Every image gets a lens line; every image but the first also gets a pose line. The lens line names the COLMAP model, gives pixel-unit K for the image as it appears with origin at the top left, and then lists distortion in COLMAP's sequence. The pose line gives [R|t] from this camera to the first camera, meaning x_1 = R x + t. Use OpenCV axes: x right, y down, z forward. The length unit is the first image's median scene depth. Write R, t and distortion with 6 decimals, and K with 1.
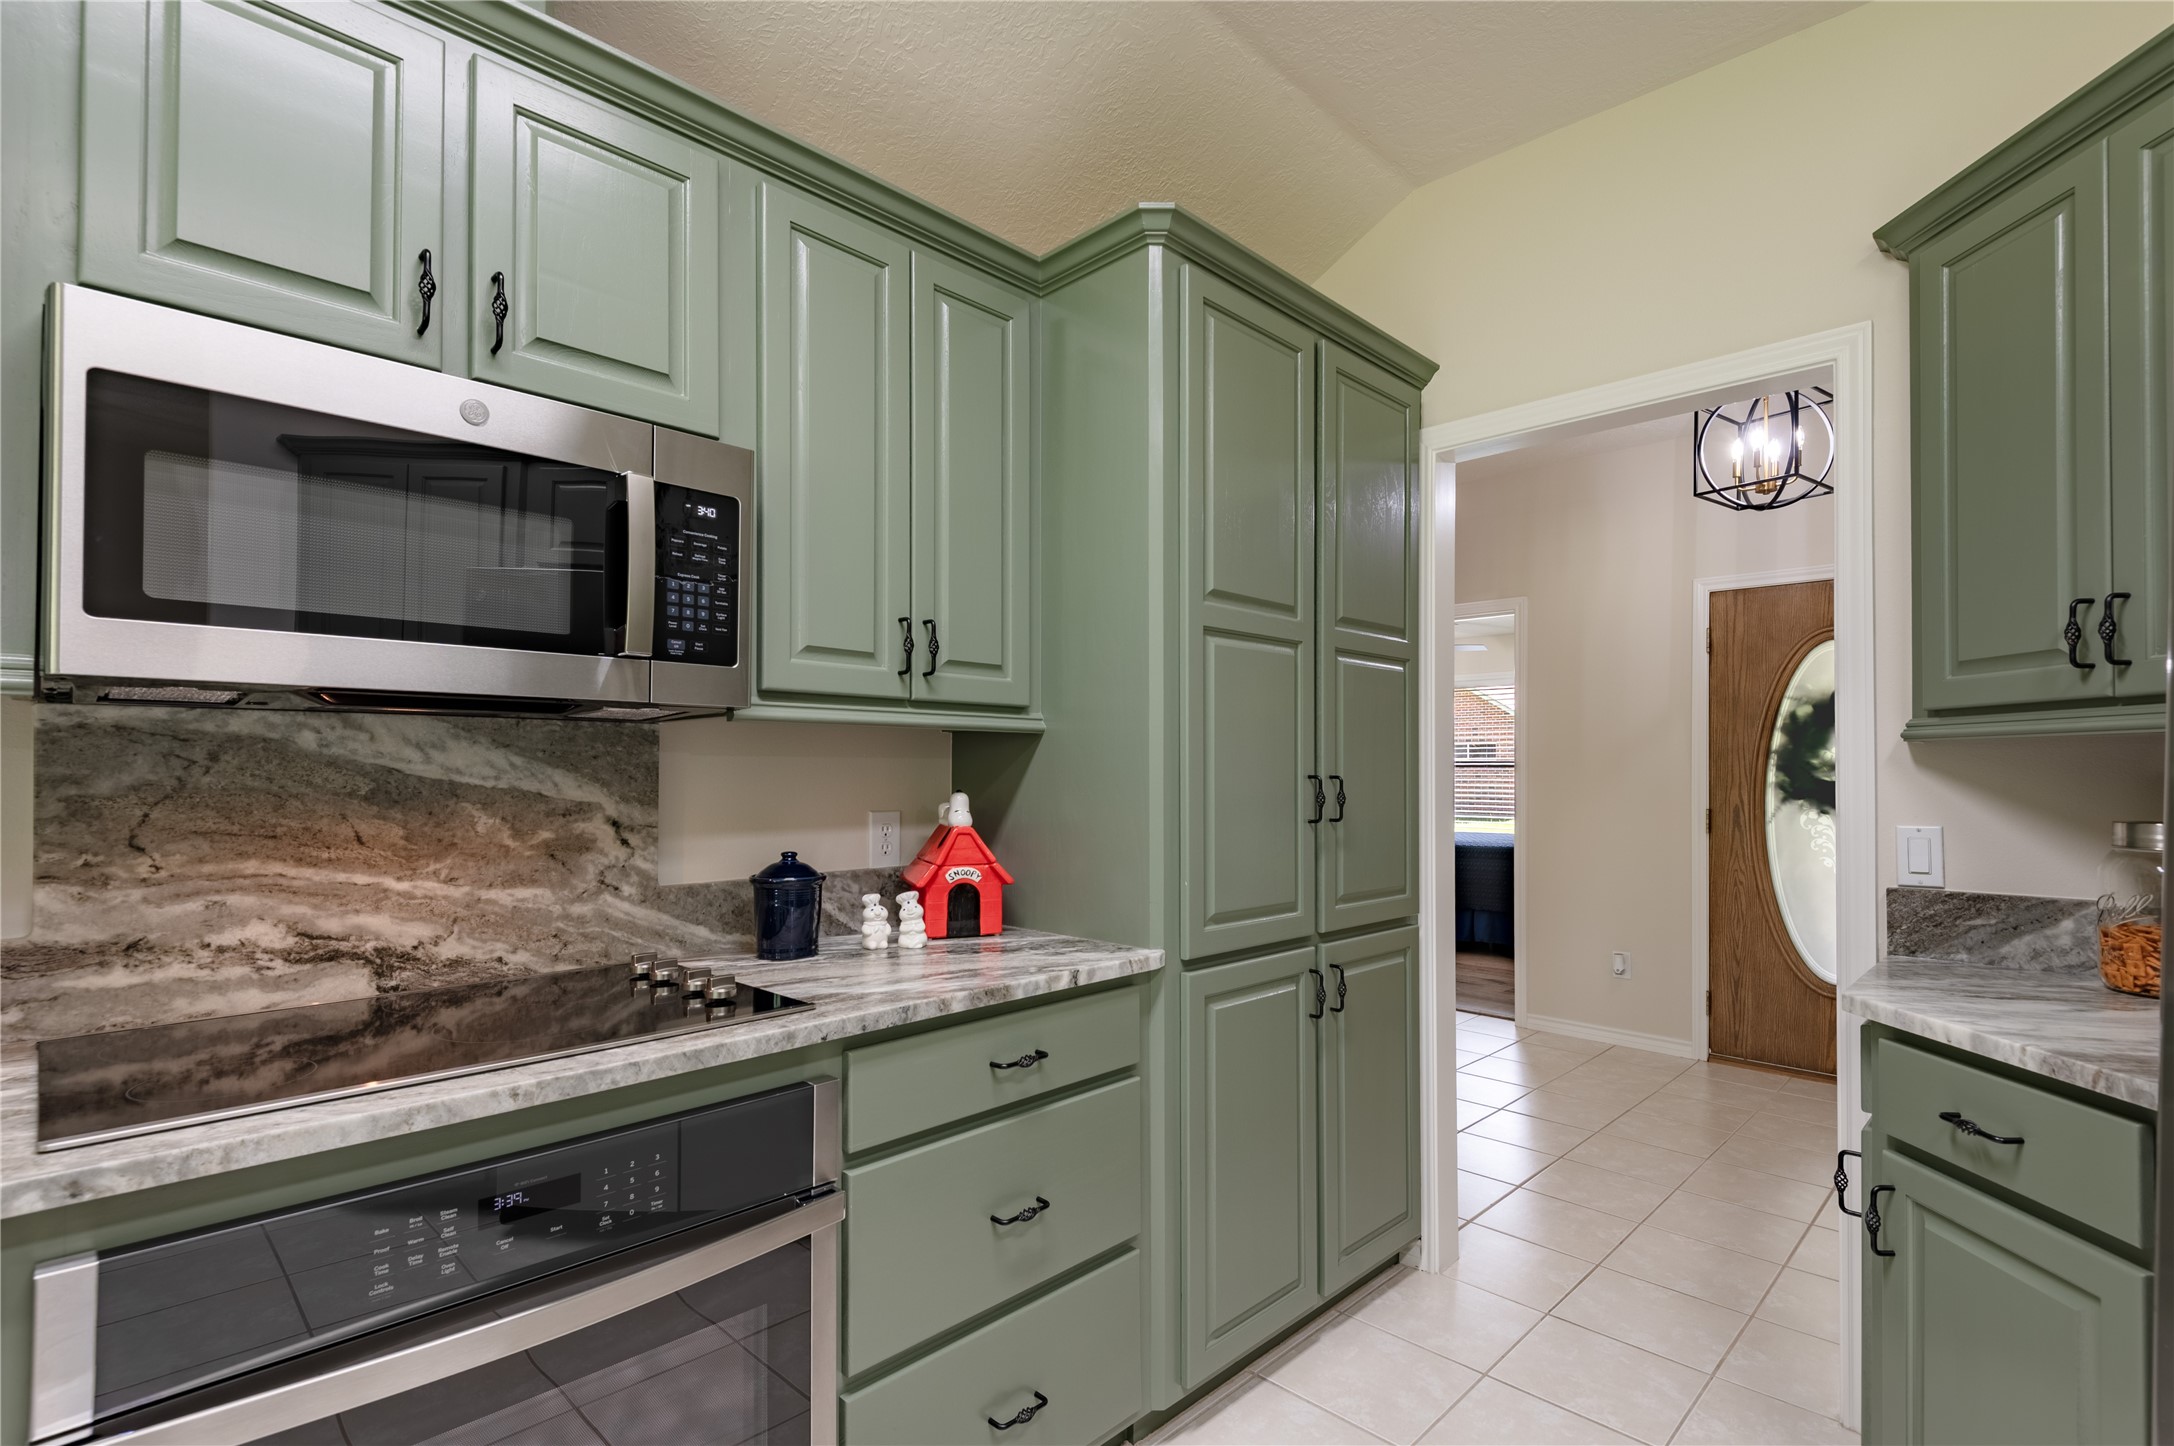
lens RADIAL K [[1008.6, 0, 1083.1], [0, 1008.6, 759.4], [0, 0, 1]] dist [0.028783, -0.019478]
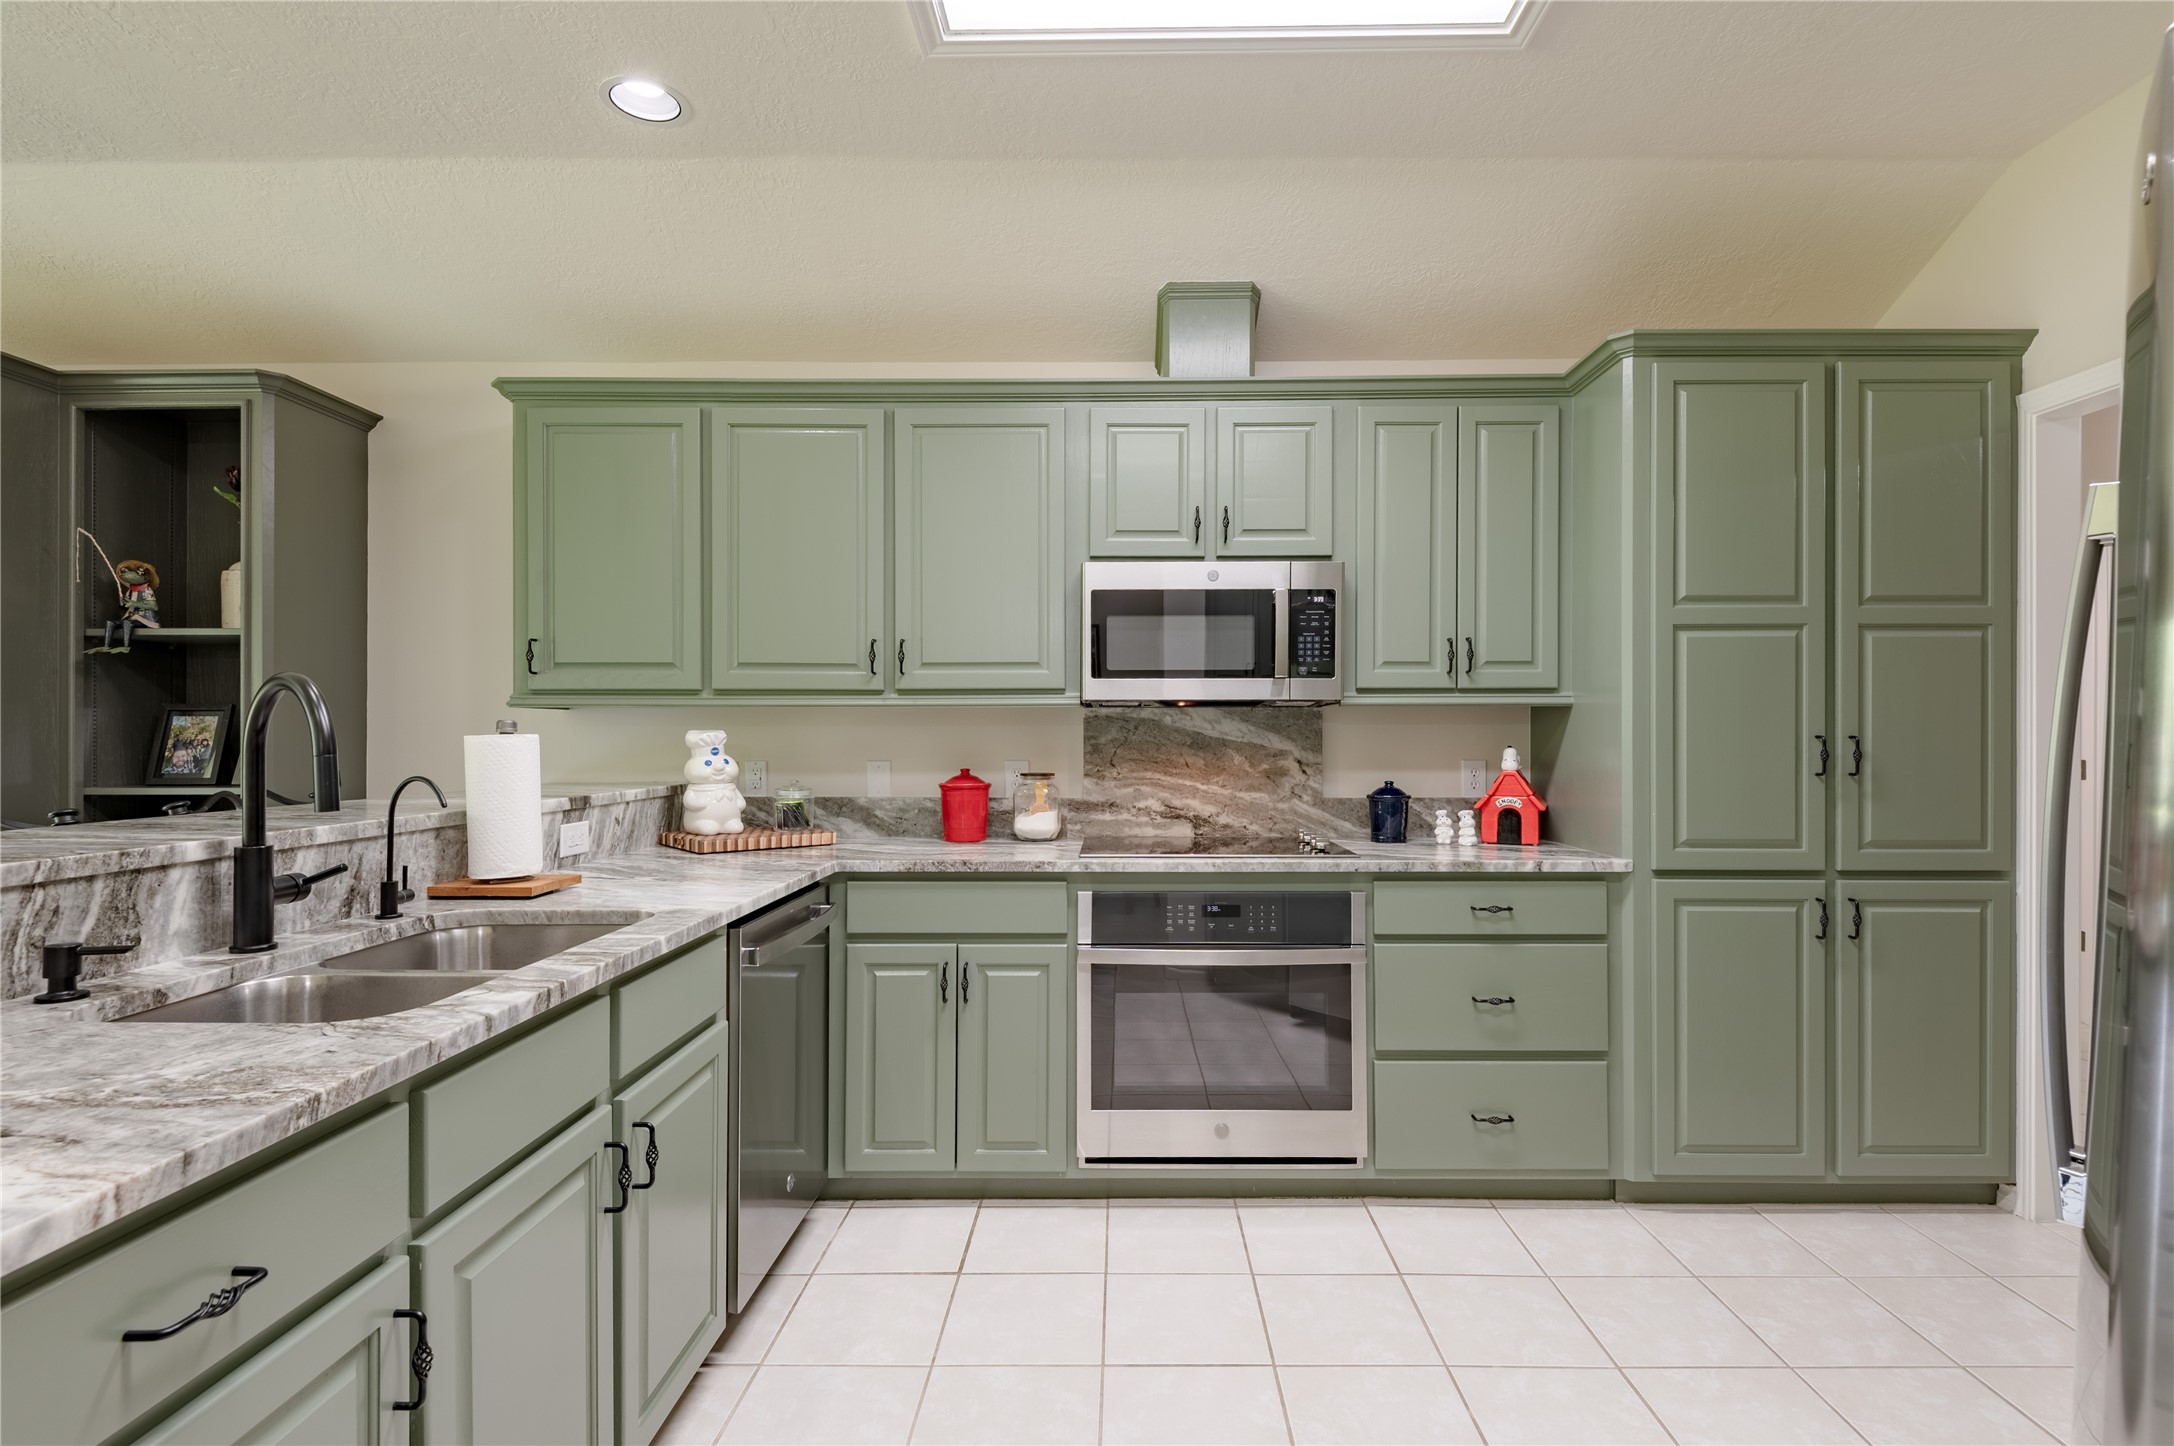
lens RADIAL K [[997.0, 0, 1089.6], [0, 997.0, 736.4], [0, 0, 1]] dist [0.027255, -0.016091]
pose [[0.680473, 0.000462, -0.732773, 0.643789], [0.010381, 0.999893, 0.010271, -0.006016], [0.732700, -0.014596, 0.680395, -0.548386]]
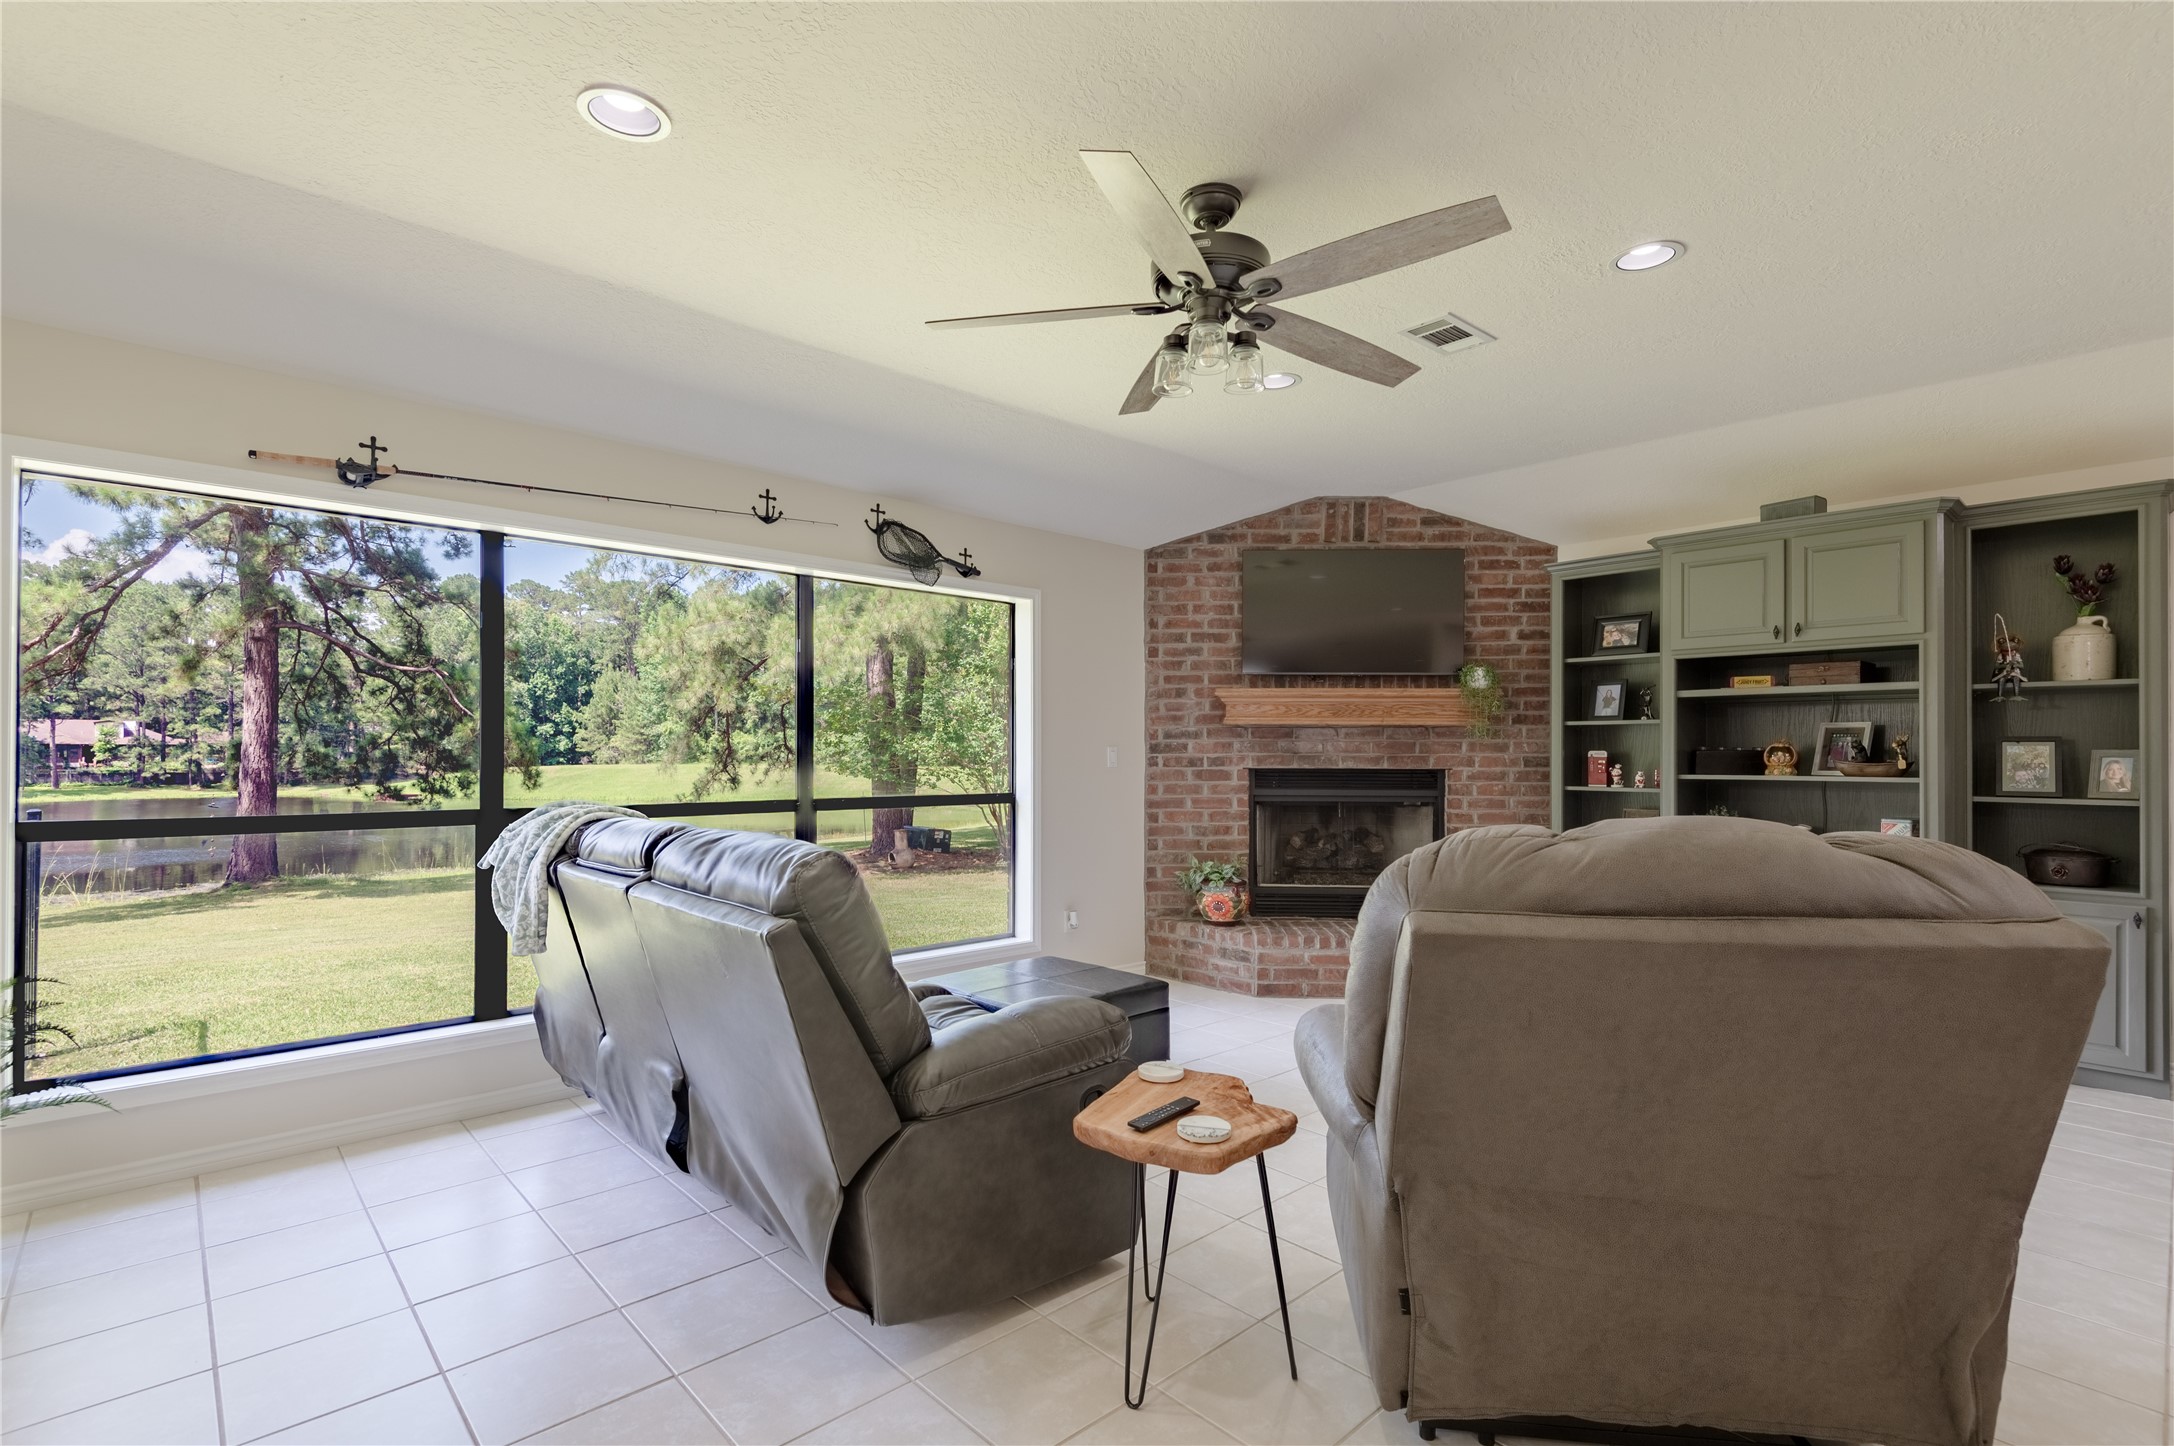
lens RADIAL K [[1008.6, 0, 1083.1], [0, 1008.6, 759.4], [0, 0, 1]] dist [0.028783, -0.019478]
pose [[-0.045126, -0.003256, -0.998976, 0.839799], [0.005965, 0.999976, -0.003529, -0.014424], [0.998963, -0.006118, -0.045106, -2.939464]]
